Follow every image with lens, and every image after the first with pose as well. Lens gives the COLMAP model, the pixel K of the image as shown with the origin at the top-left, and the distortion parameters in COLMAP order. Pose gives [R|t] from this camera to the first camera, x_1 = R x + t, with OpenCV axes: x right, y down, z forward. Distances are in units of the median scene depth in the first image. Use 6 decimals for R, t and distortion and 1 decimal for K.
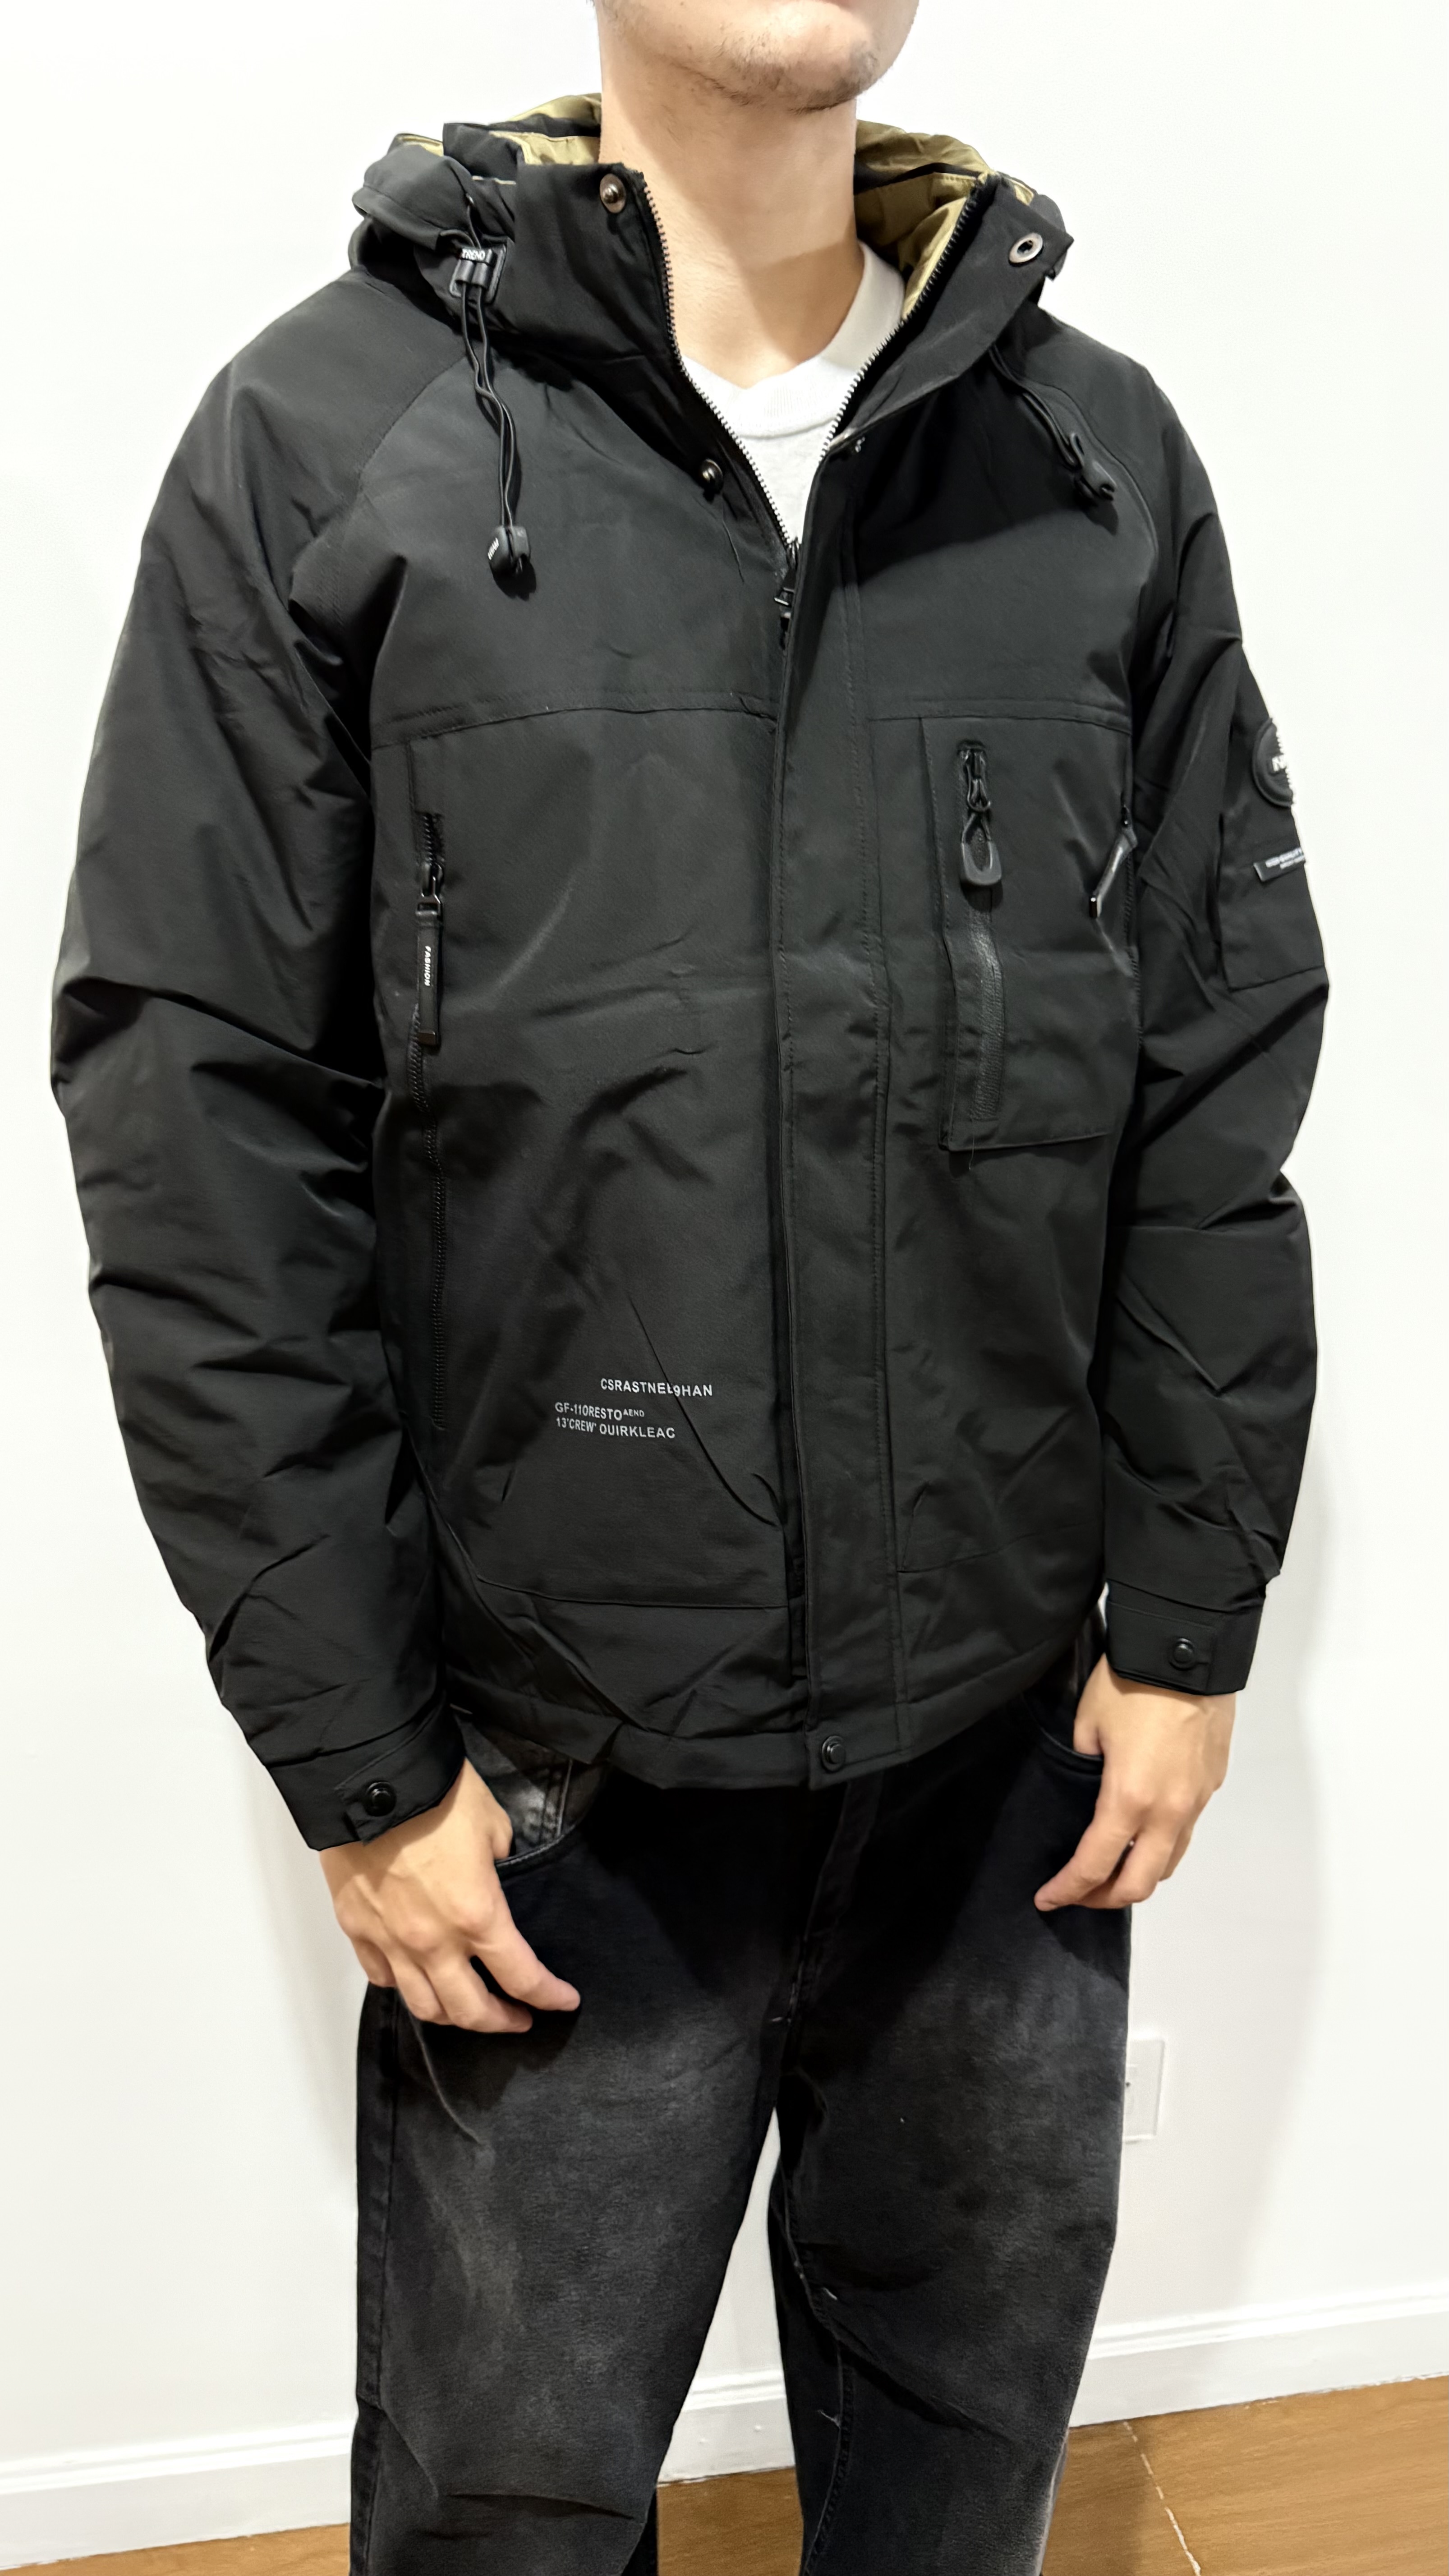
lens RADIAL K [[1825.4, 0, 720.2], [0, 1825.4, 1318.0], [0, 0, 1]] dist [0.003878, 0.052715]
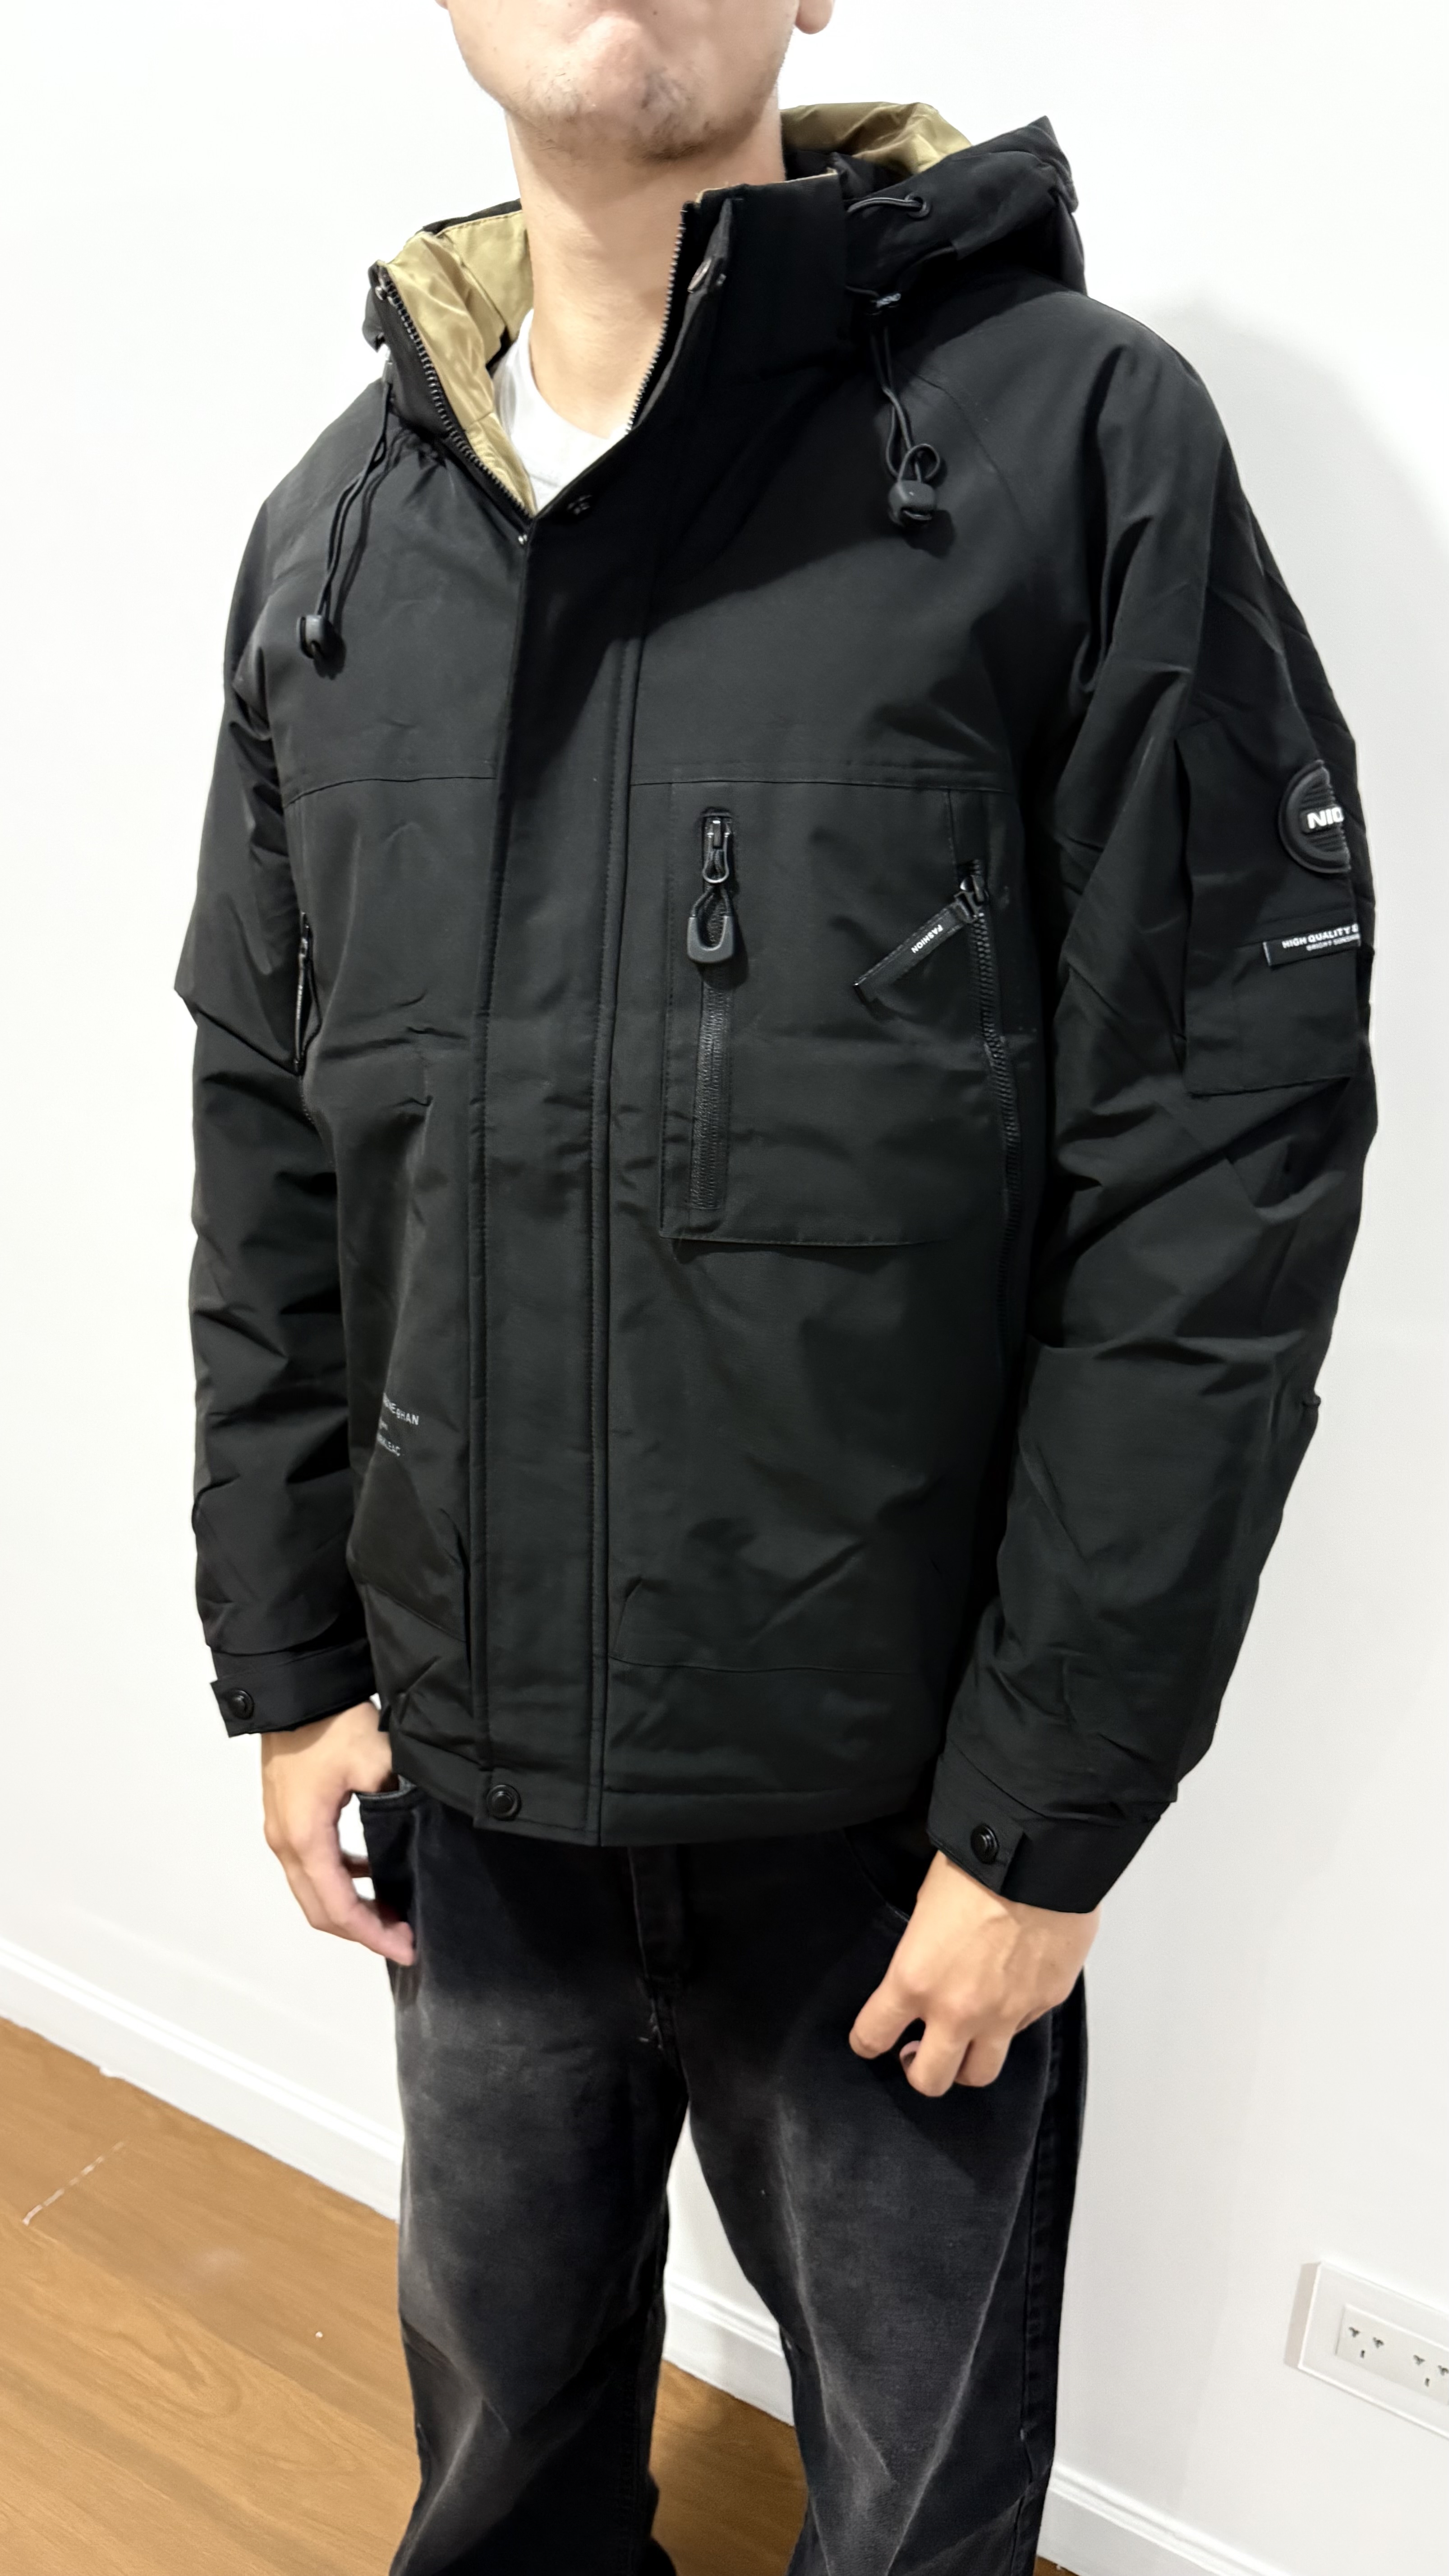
lens RADIAL K [[1822.1, 0, 719.9], [0, 1822.1, 1301.6], [0, 0, 1]] dist [0.047034, -0.001987]
pose [[0.781680, 0.172512, -0.599346, 0.716748], [-0.165451, 0.983911, 0.067417, -0.126399], [0.601333, 0.046463, 0.797646, 0.260261]]
